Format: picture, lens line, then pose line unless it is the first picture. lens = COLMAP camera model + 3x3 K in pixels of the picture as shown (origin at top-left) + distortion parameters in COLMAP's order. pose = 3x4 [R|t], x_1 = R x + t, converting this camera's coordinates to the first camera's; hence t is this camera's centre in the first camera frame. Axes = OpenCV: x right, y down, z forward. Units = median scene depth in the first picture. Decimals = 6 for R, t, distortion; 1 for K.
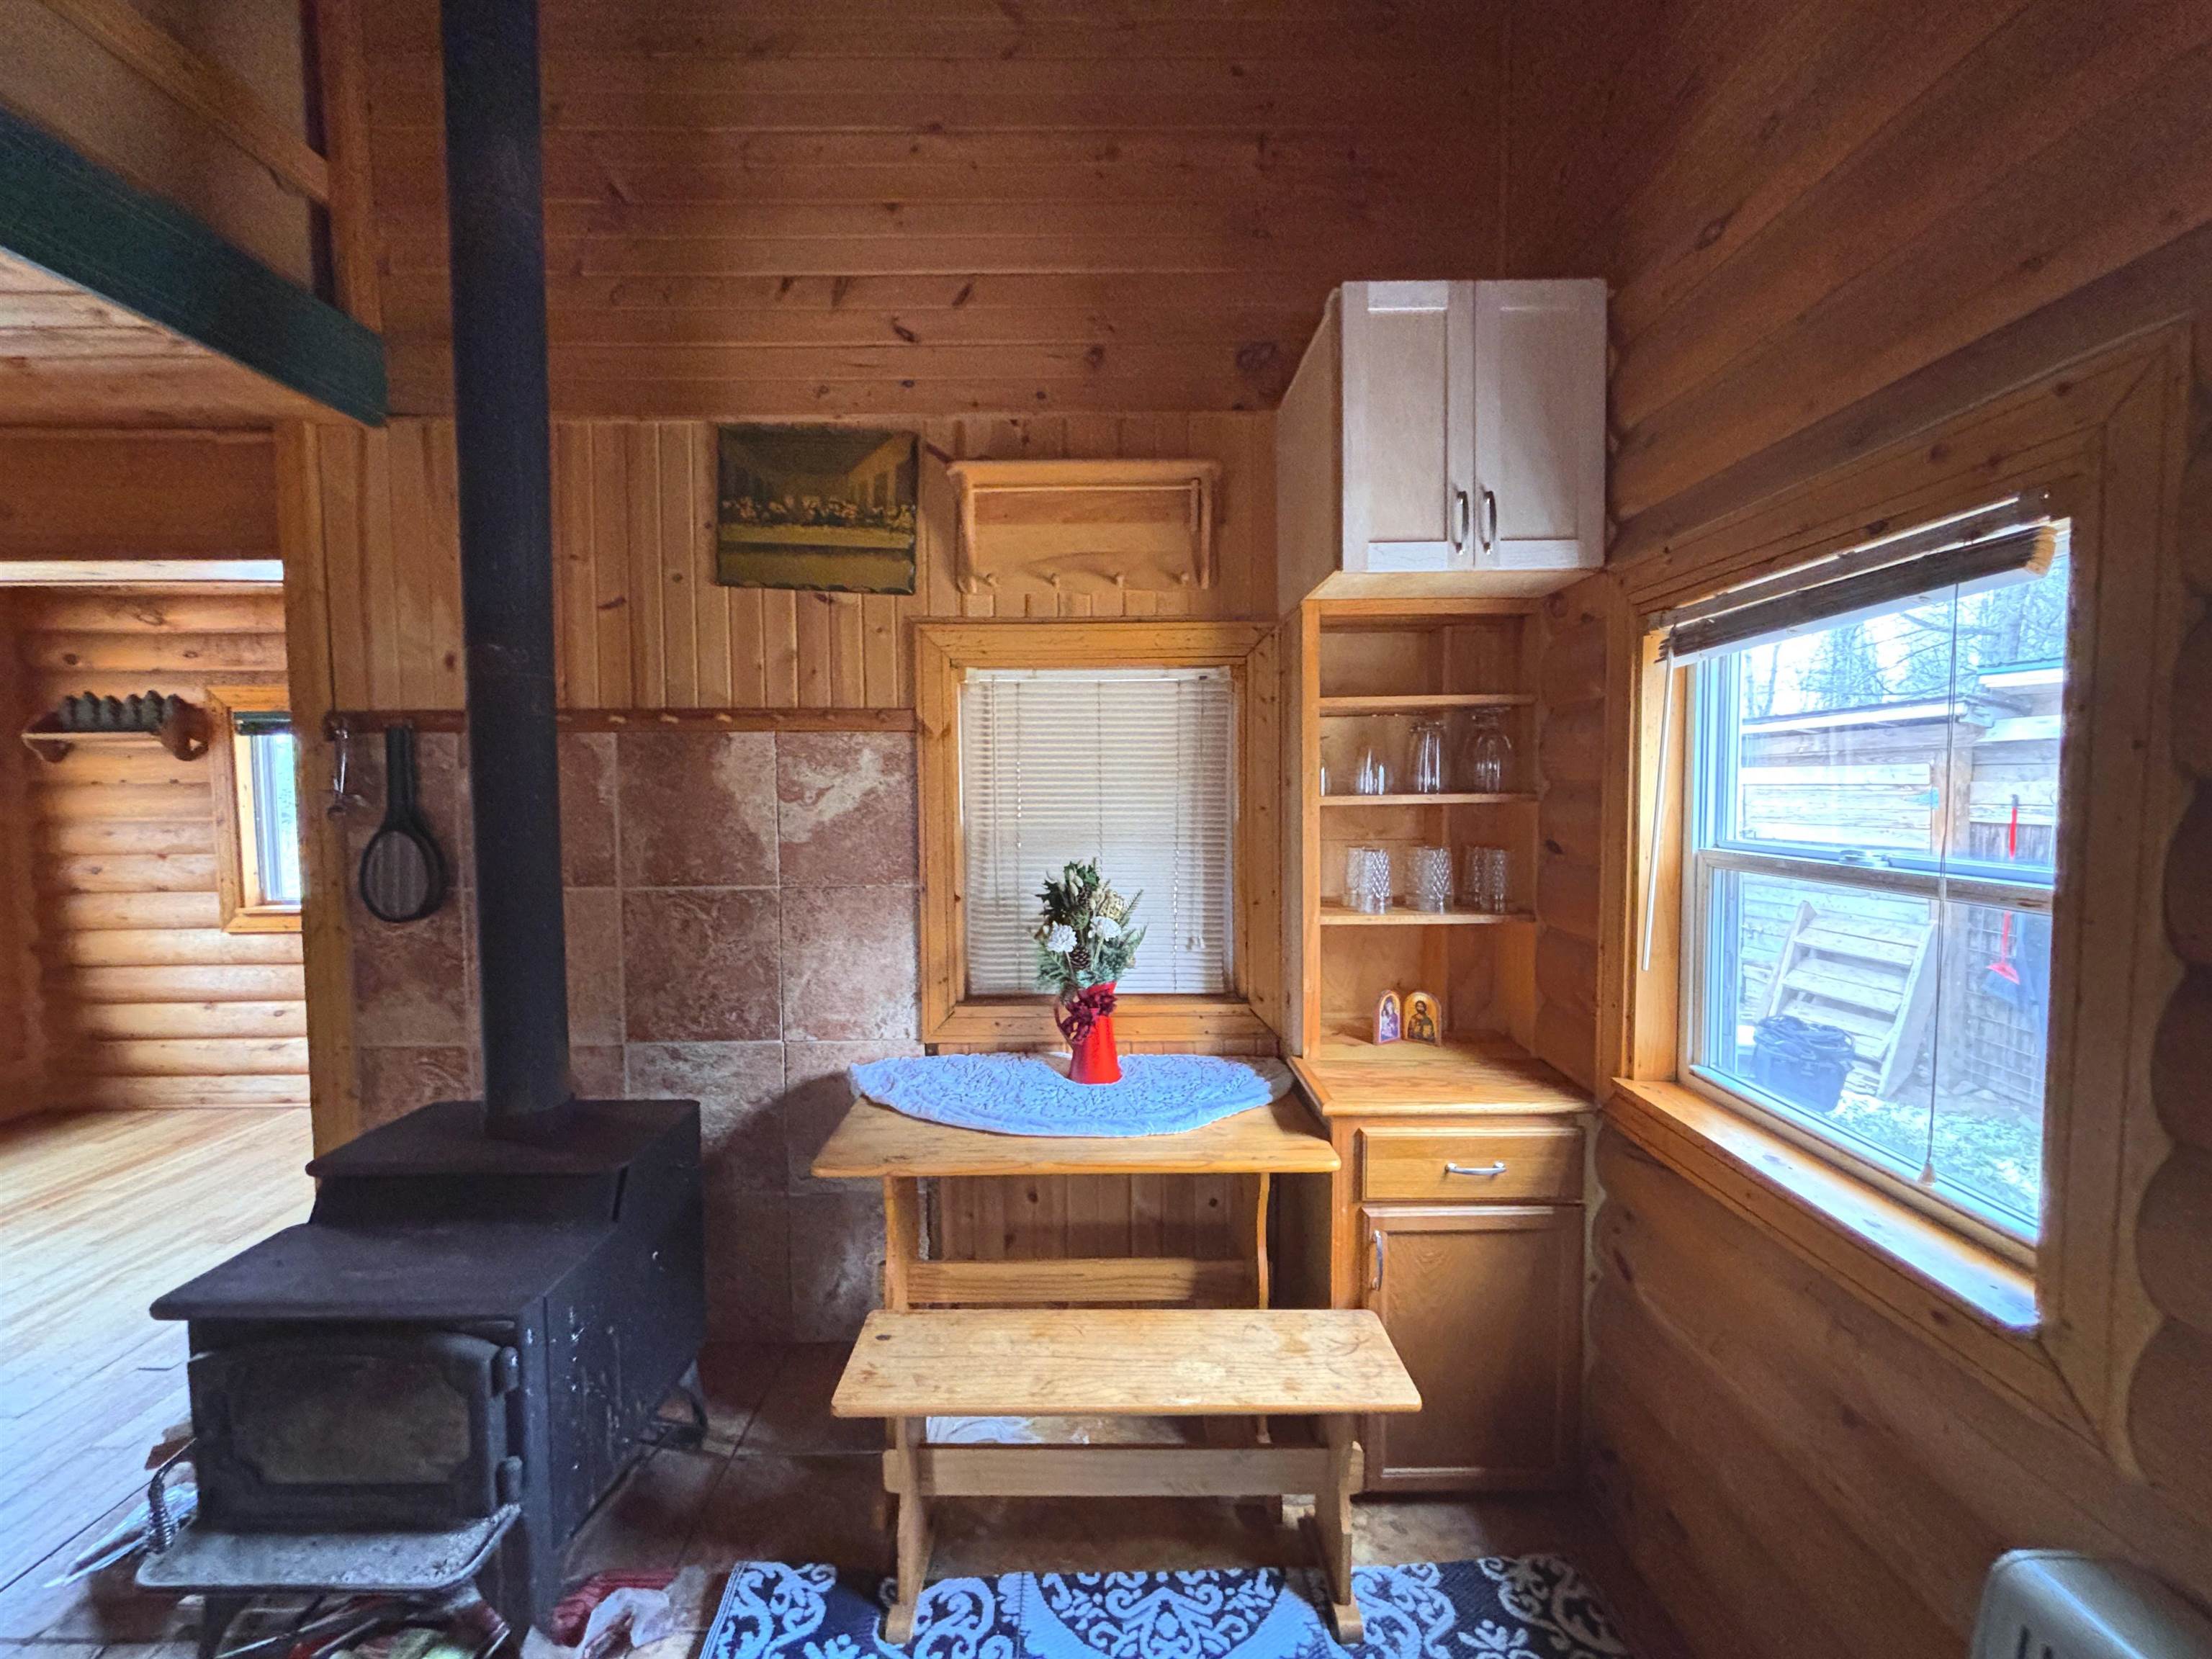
lens RADIAL K [[886.5, 0, 1098.3], [0, 886.5, 831.8], [0, 0, 1]] dist [-0.003890, 0.000514]
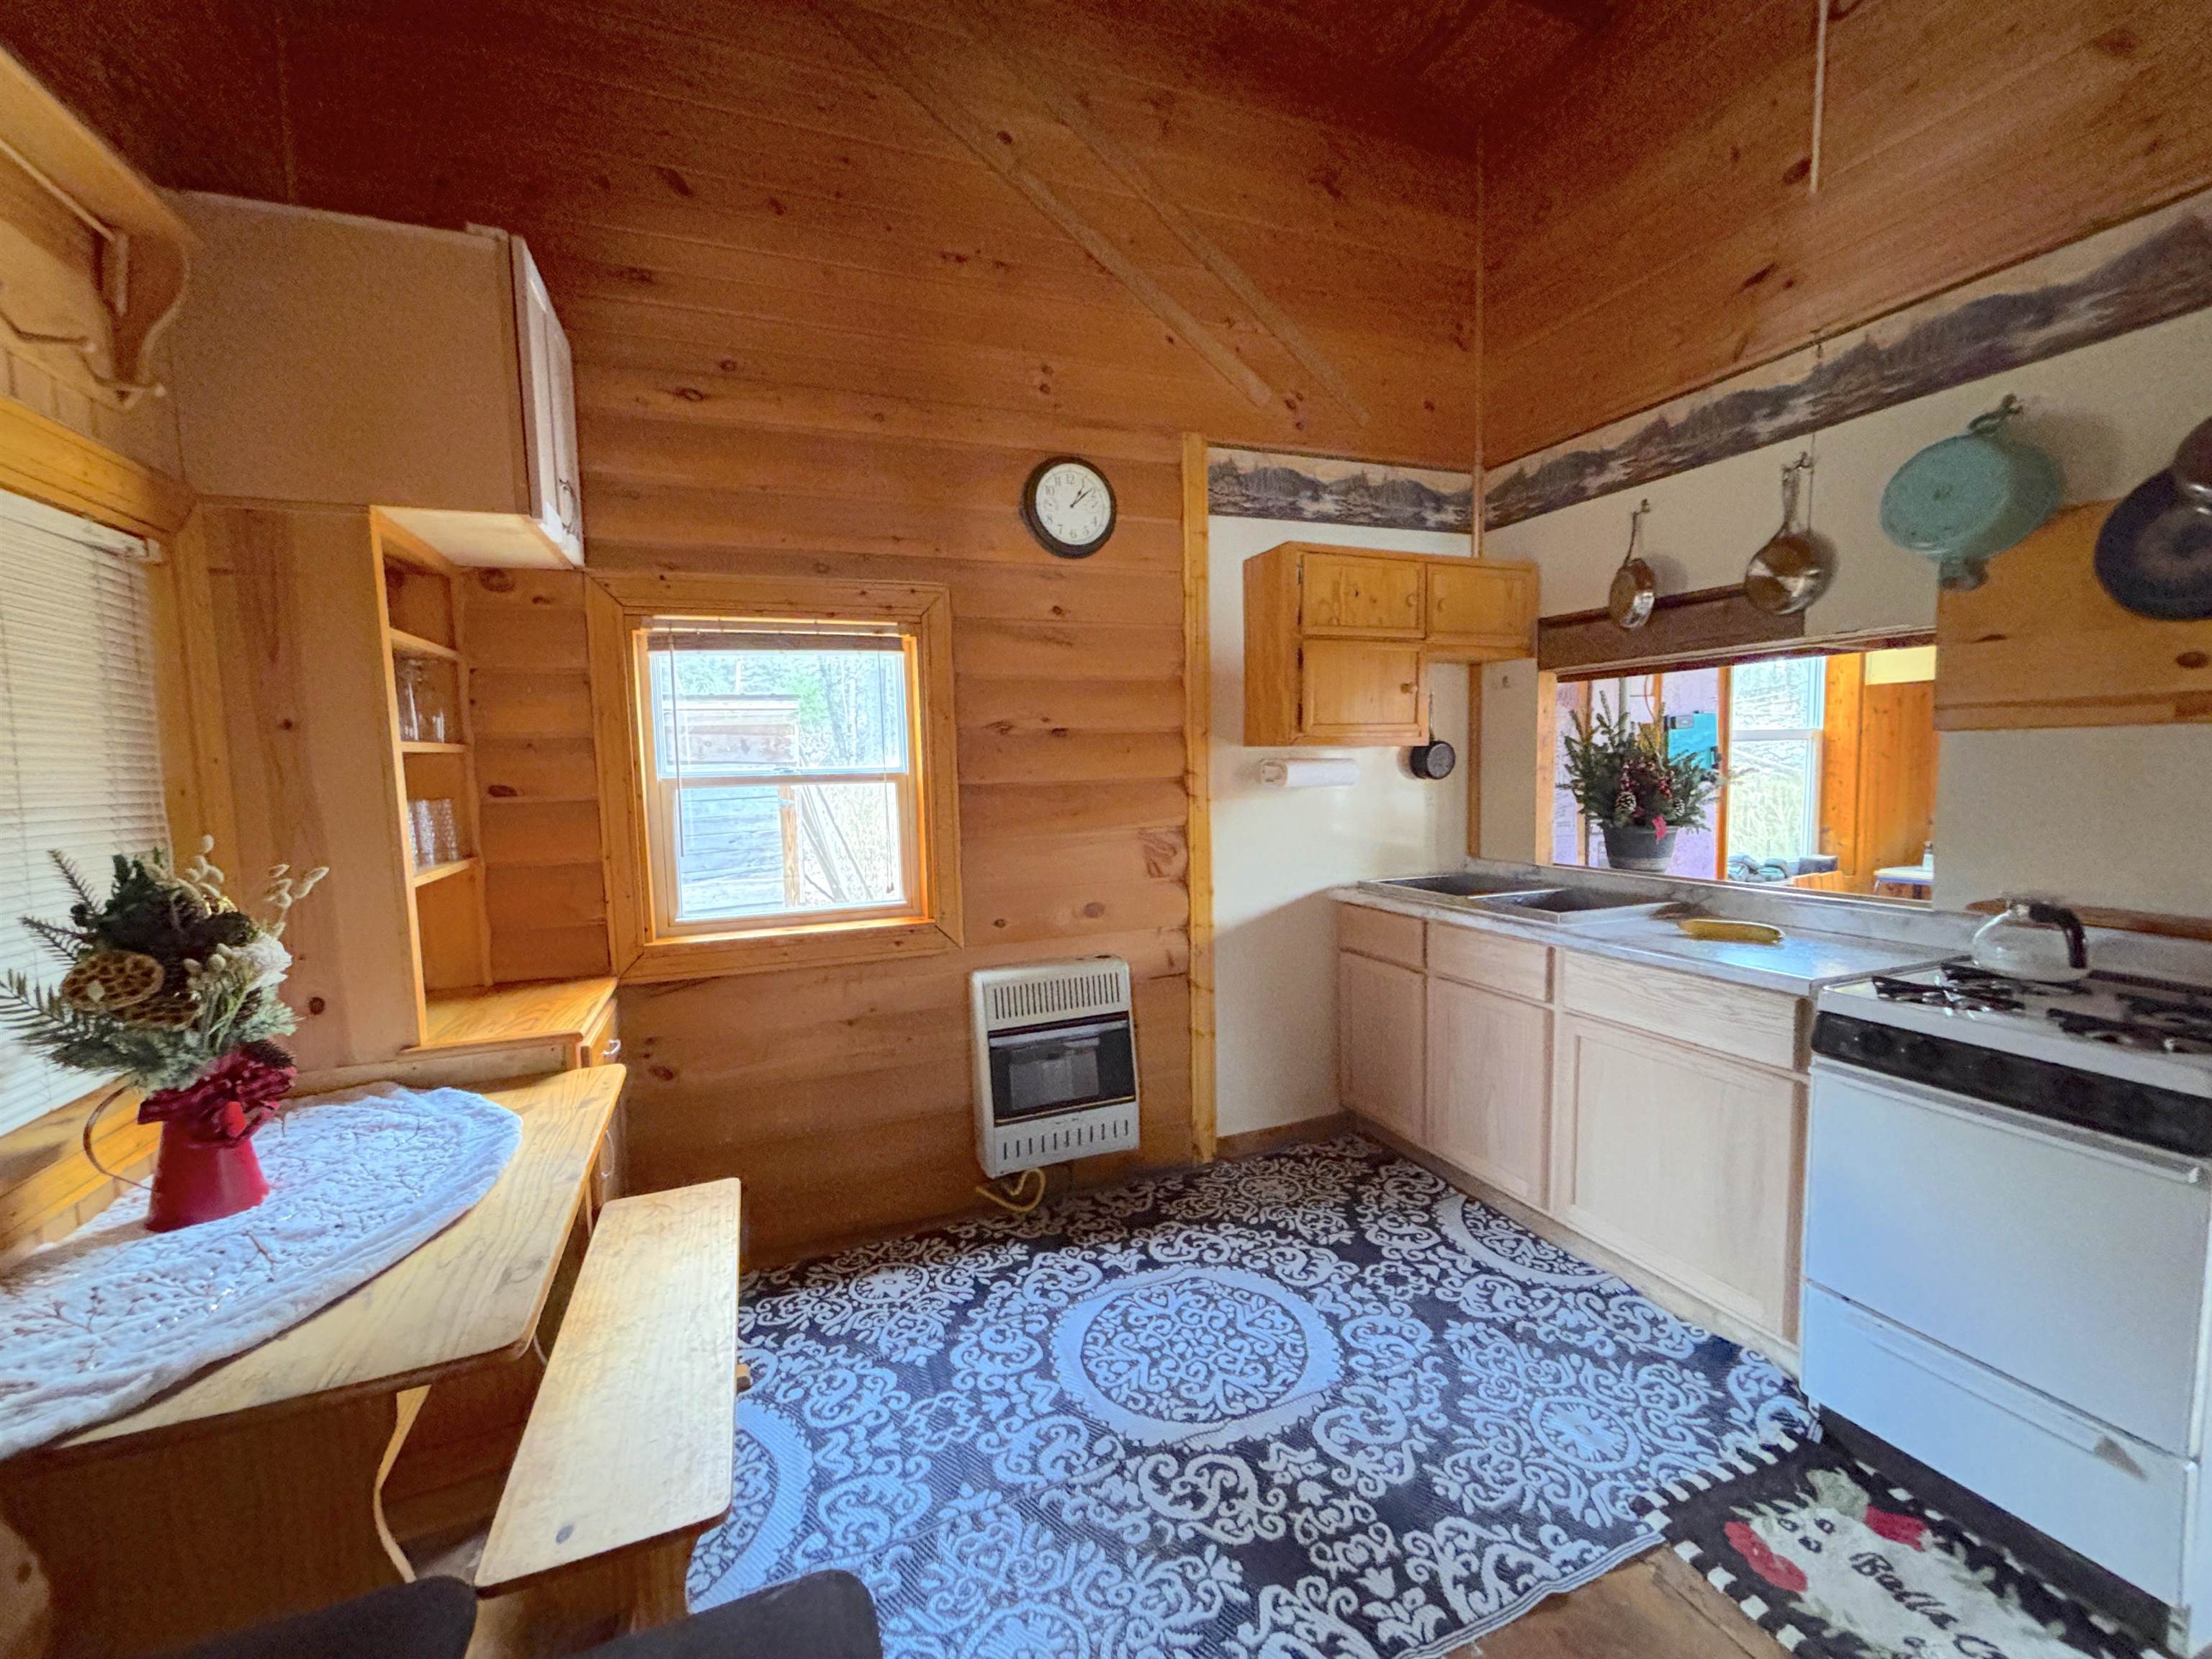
lens RADIAL K [[883.8, 0, 1106.9], [0, 883.8, 834.0], [0, 0, 1]] dist [-0.000736, -0.000010]
pose [[-0.358709, -0.055173, 0.931817, -0.731801], [0.082597, 0.992460, 0.090560, 0.027652], [-0.929788, 0.109451, -0.351447, 0.601576]]
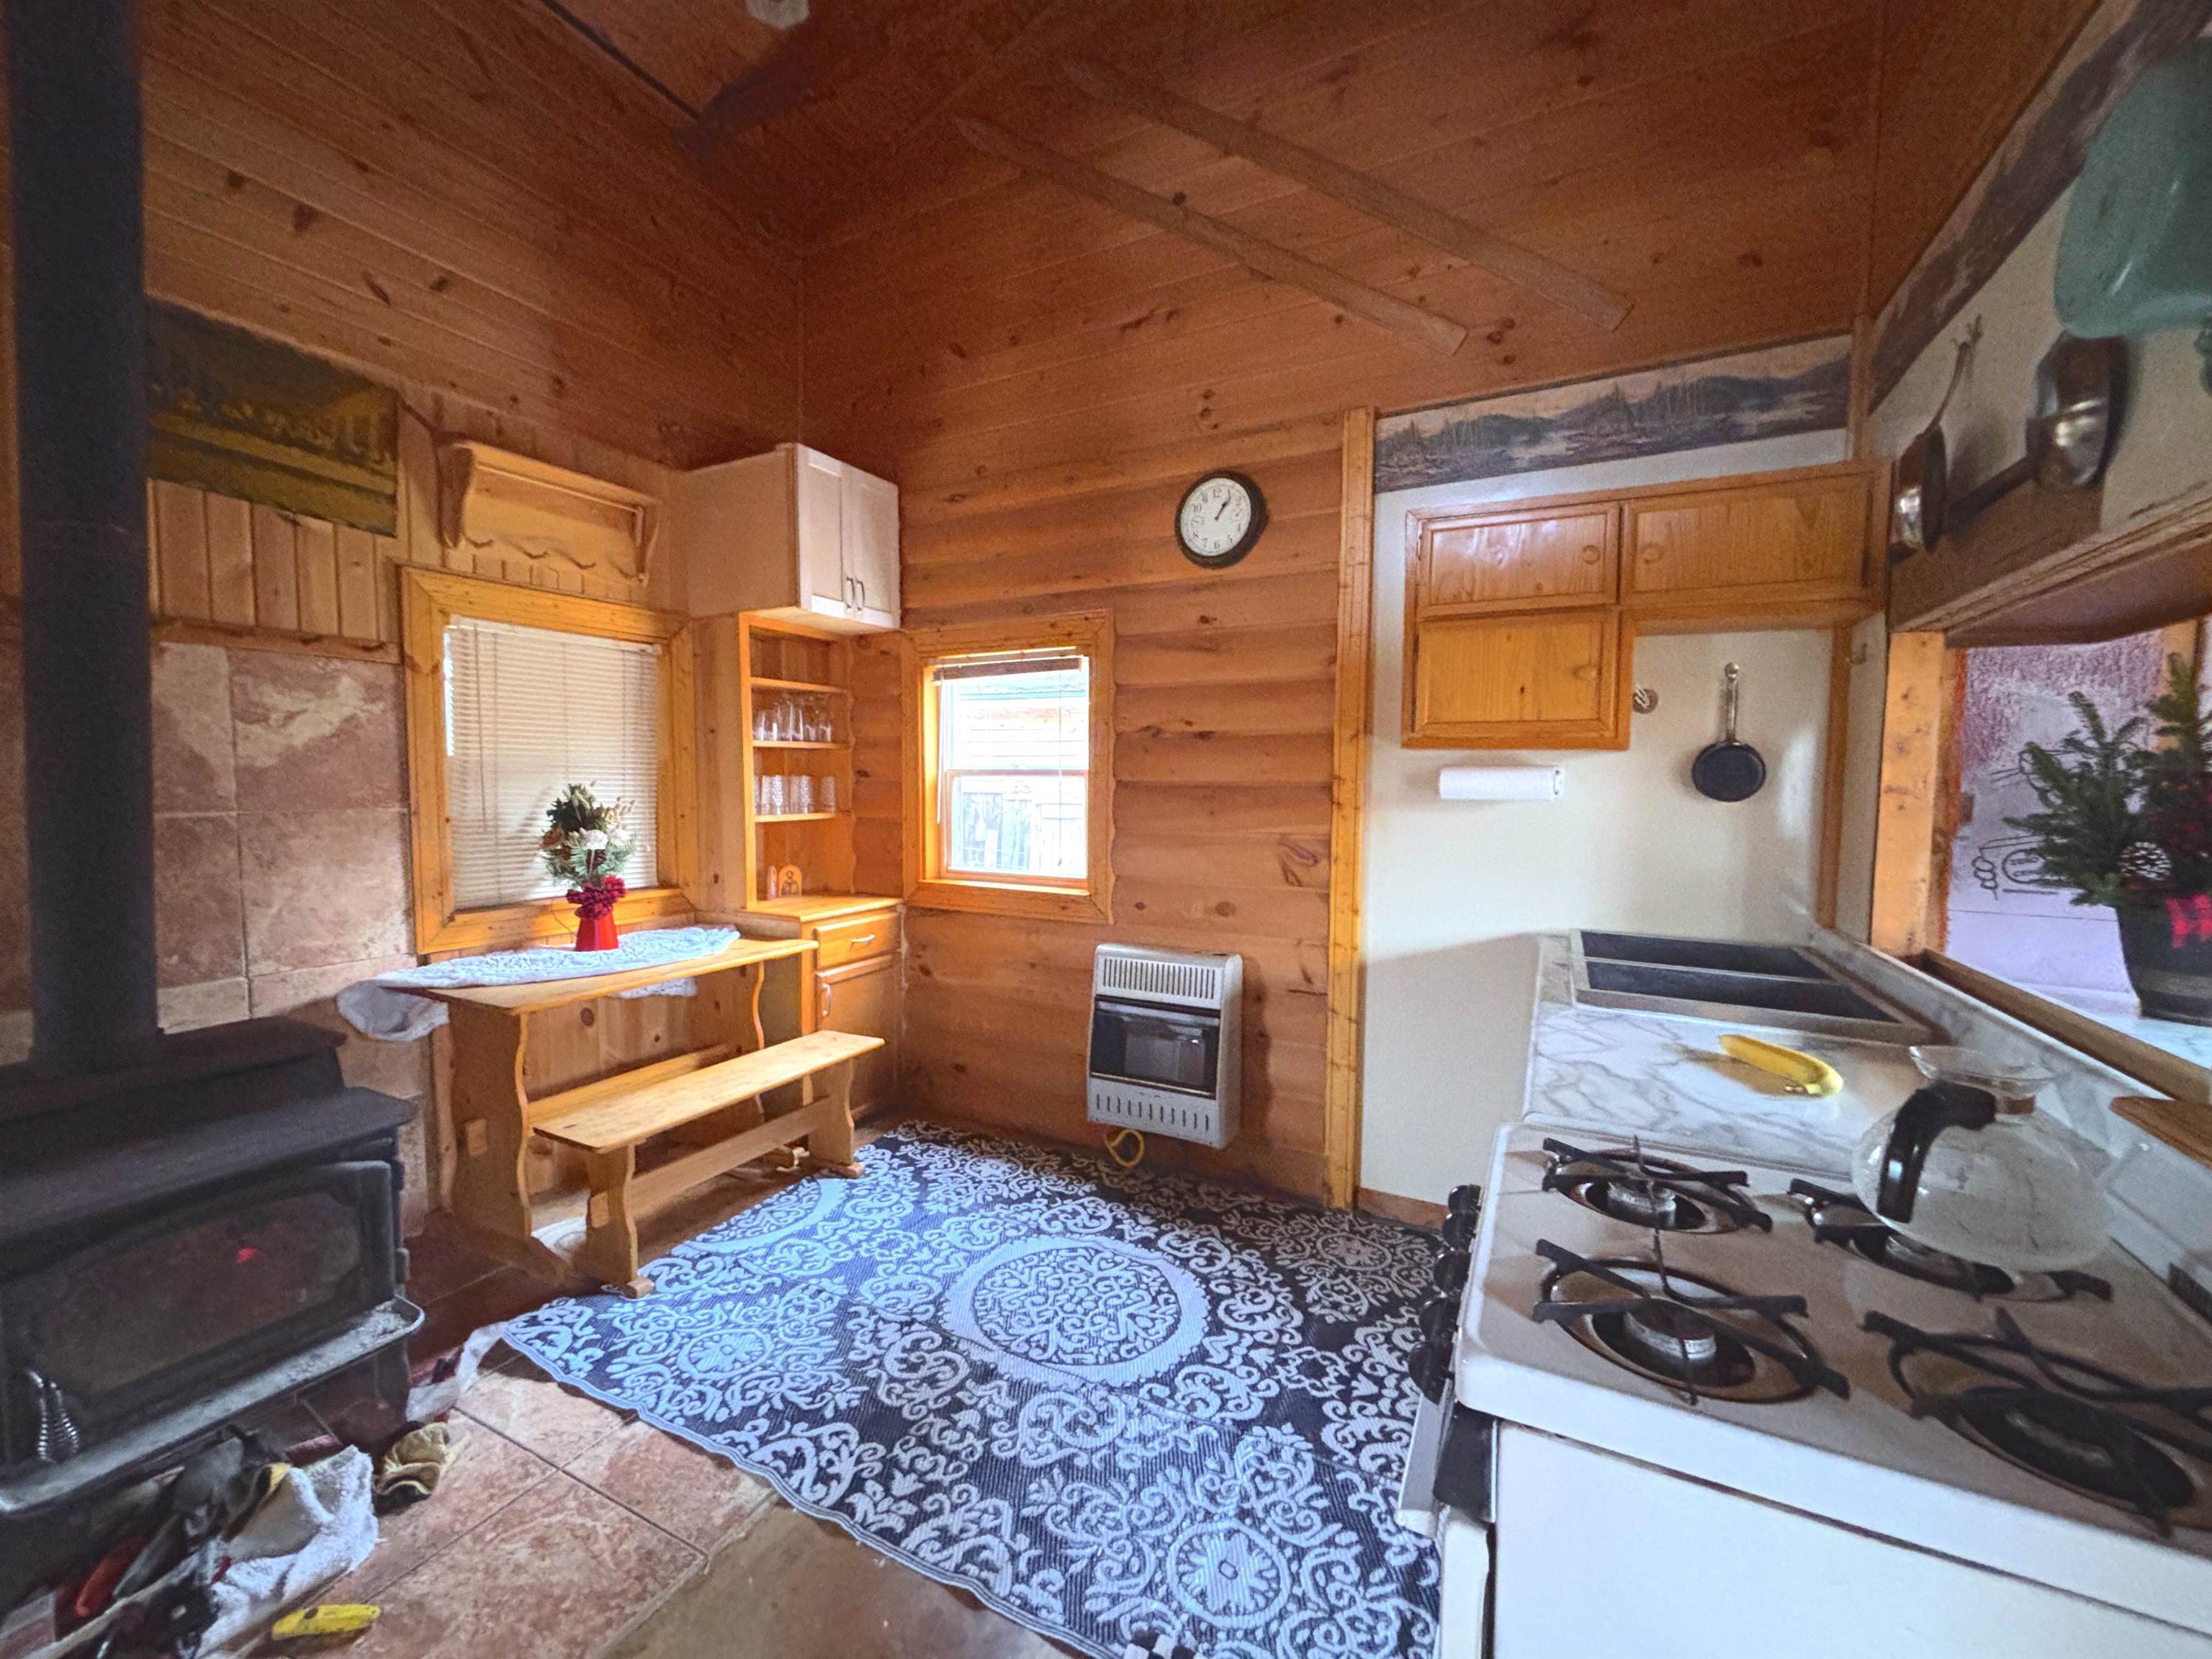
lens RADIAL K [[894.2, 0, 1105.6], [0, 894.2, 833.2], [0, 0, 1]] dist [-0.002881, -0.000327]
pose [[0.462175, -0.043756, 0.885708, -0.786791], [0.038339, 0.998834, 0.029339, 0.092363], [-0.885959, 0.020397, 0.463314, -0.260898]]
